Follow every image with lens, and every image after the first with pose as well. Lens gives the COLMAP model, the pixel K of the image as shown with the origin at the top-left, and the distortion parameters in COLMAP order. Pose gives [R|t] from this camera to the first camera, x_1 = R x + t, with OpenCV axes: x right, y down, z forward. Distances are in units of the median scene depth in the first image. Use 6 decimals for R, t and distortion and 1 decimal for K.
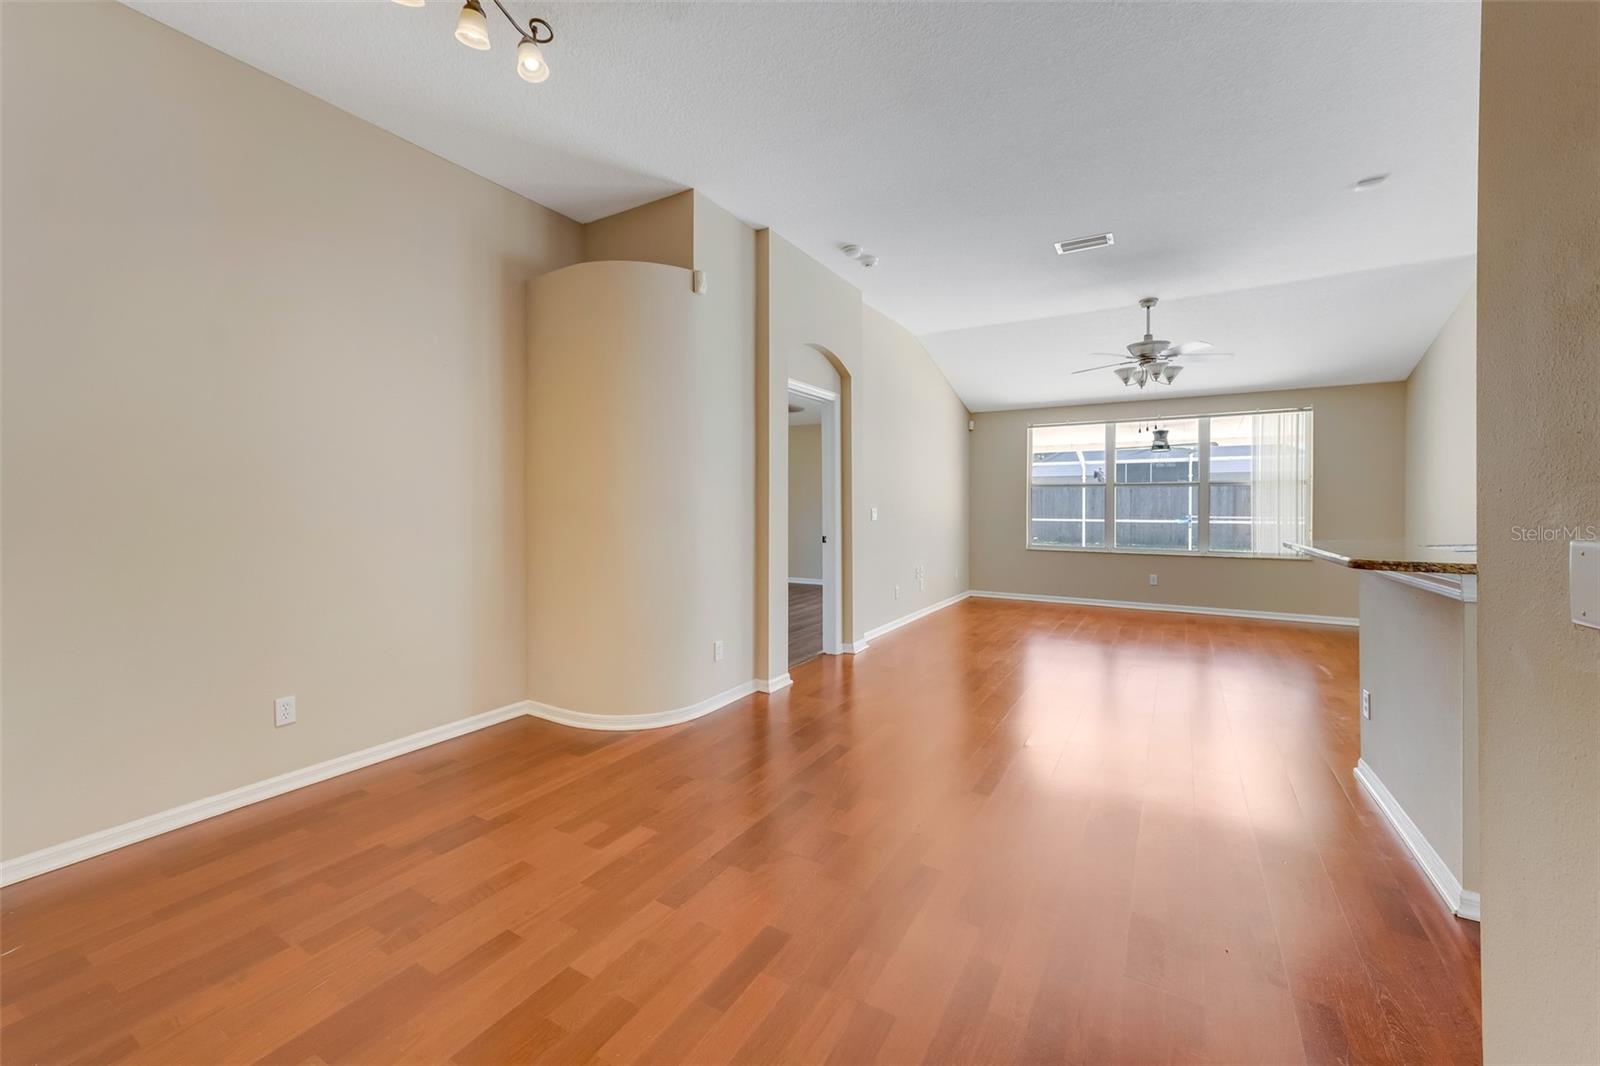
lens RADIAL K [[656.7, 0, 797.7], [0, 656.7, 524.3], [0, 0, 1]] dist [-0.007823, 0.001281]
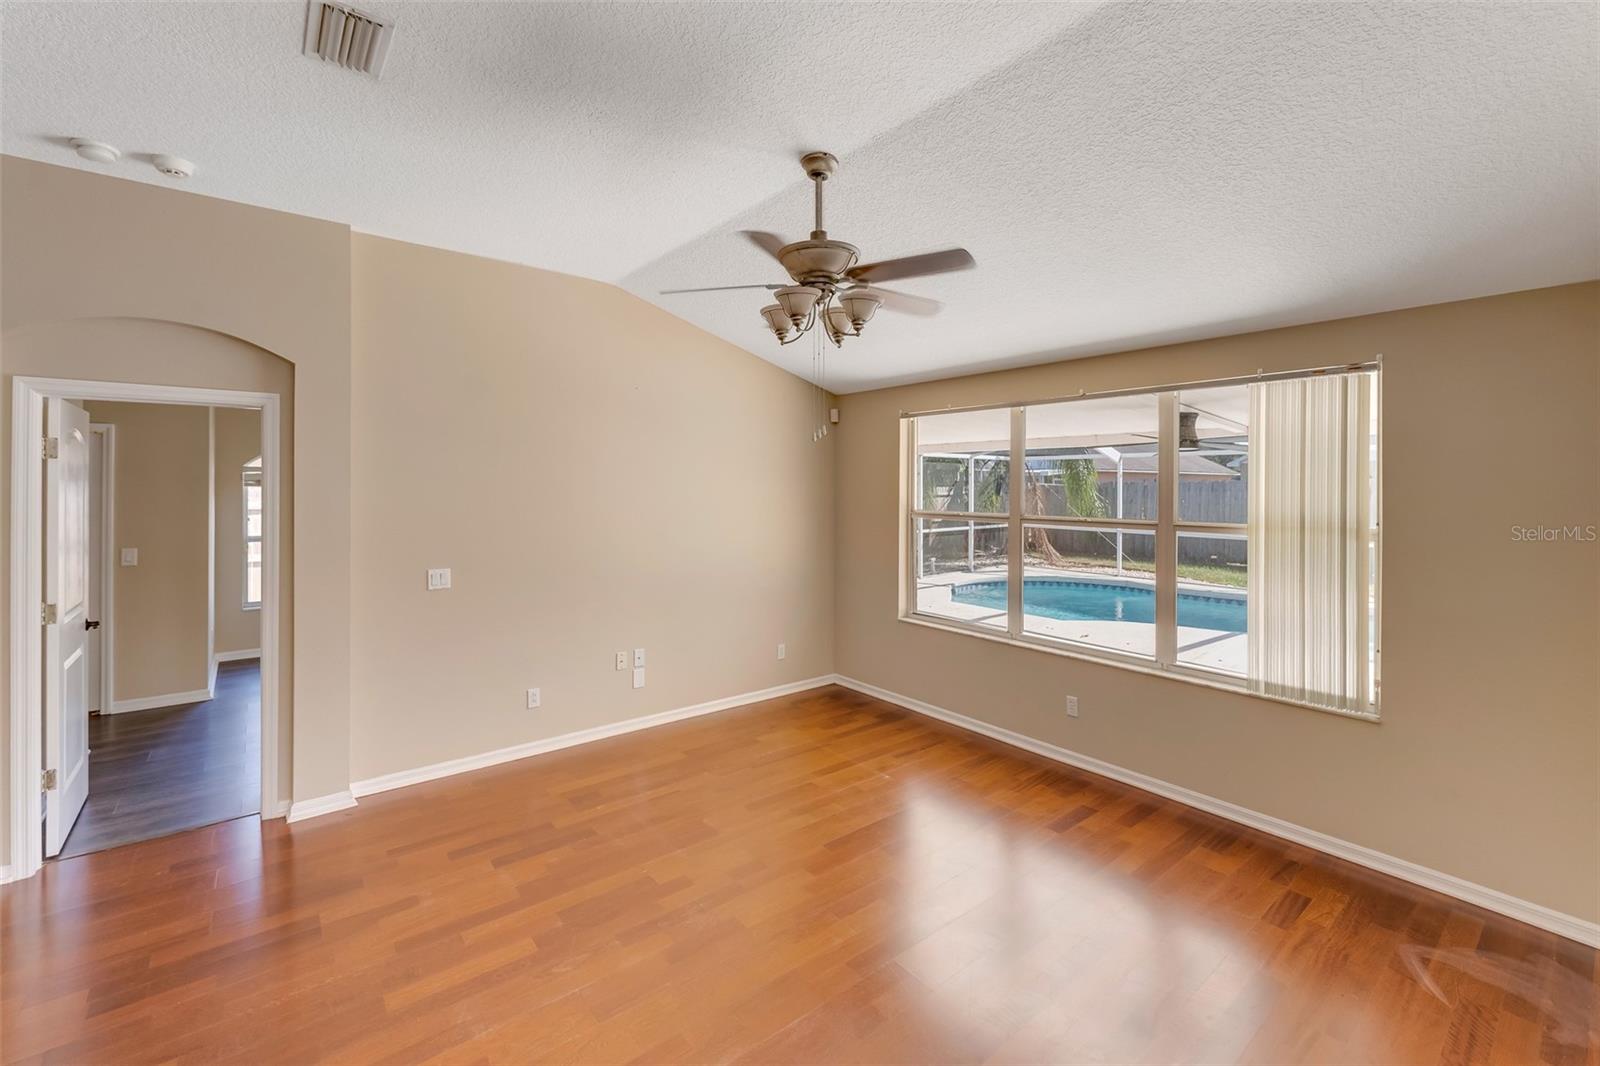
lens RADIAL K [[656.7, 0, 790.8], [0, 656.7, 483.2], [0, 0, 1]] dist [-0.007823, 0.001281]
pose [[0.927863, 0.006361, -0.372866, 0.539952], [-0.015558, 0.999644, -0.021662, -0.080493], [0.372596, 0.025900, 0.927632, 0.448642]]
